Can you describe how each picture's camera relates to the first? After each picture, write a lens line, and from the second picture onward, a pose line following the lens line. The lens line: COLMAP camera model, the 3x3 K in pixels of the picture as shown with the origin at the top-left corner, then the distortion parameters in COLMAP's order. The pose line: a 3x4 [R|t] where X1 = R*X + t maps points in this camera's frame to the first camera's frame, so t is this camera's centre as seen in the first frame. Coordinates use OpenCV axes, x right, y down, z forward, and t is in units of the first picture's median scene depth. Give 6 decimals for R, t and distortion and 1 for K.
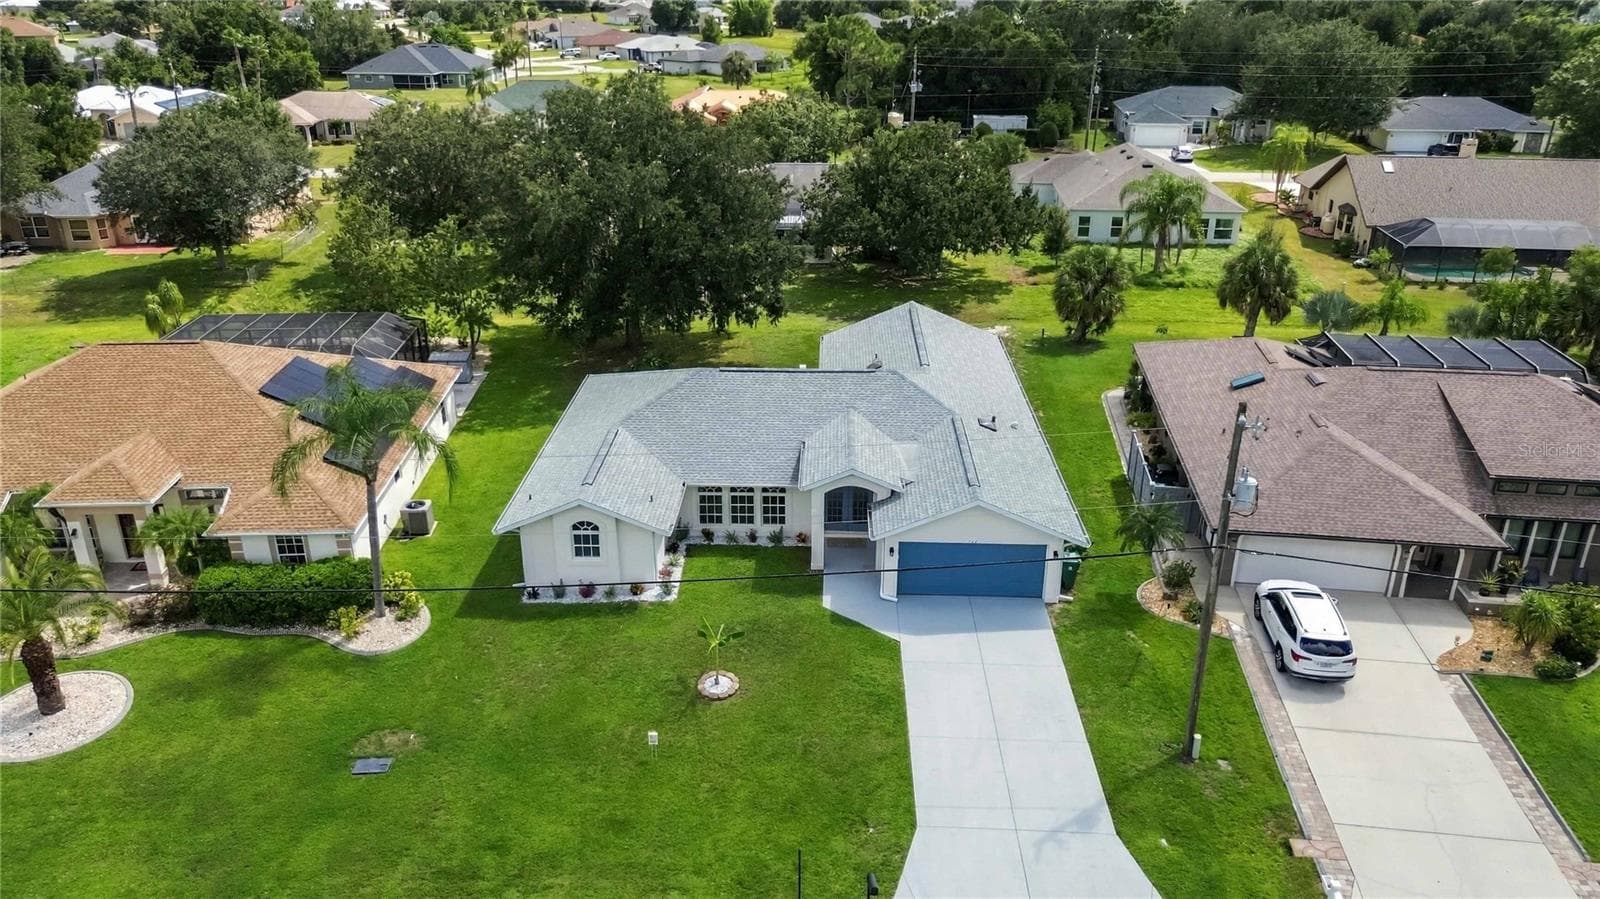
lens RADIAL K [[1148.1, 0, 801.9], [0, 1148.1, 454.0], [0, 0, 1]] dist [0.055145, -0.051975]
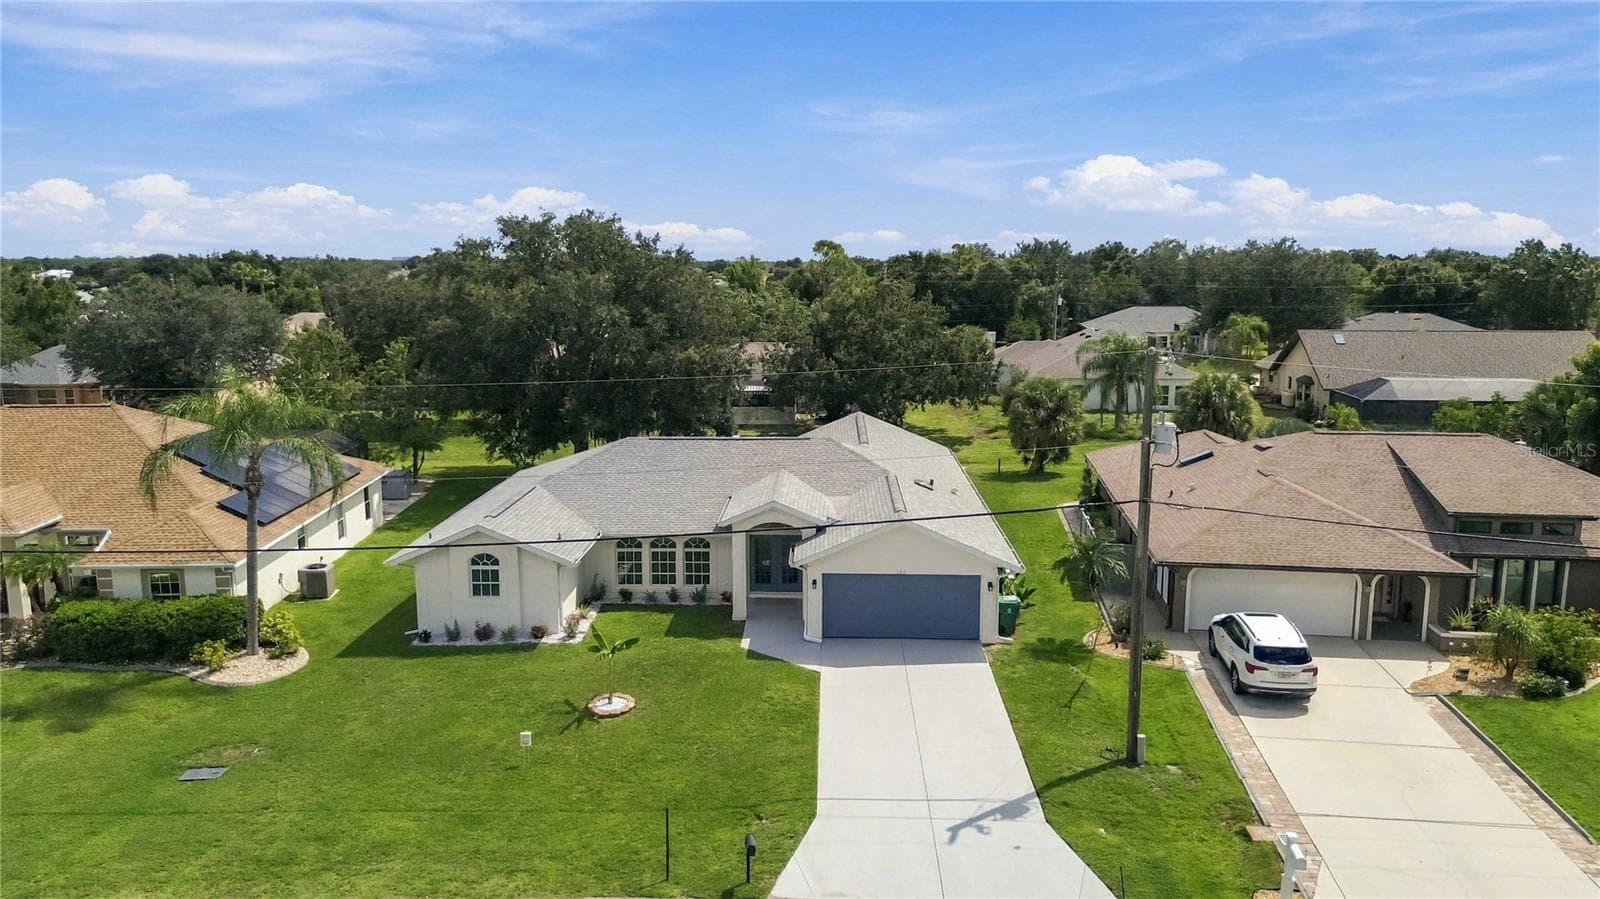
lens RADIAL K [[1148.1, 0, 801.8], [0, 1148.1, 455.3], [0, 0, 1]] dist [0.055145, -0.051975]
pose [[0.999999, -0.000037, 0.001409, 0.047316], [0.000364, 0.972492, -0.232936, 0.141161], [-0.001362, 0.232936, 0.972491, 0.052579]]
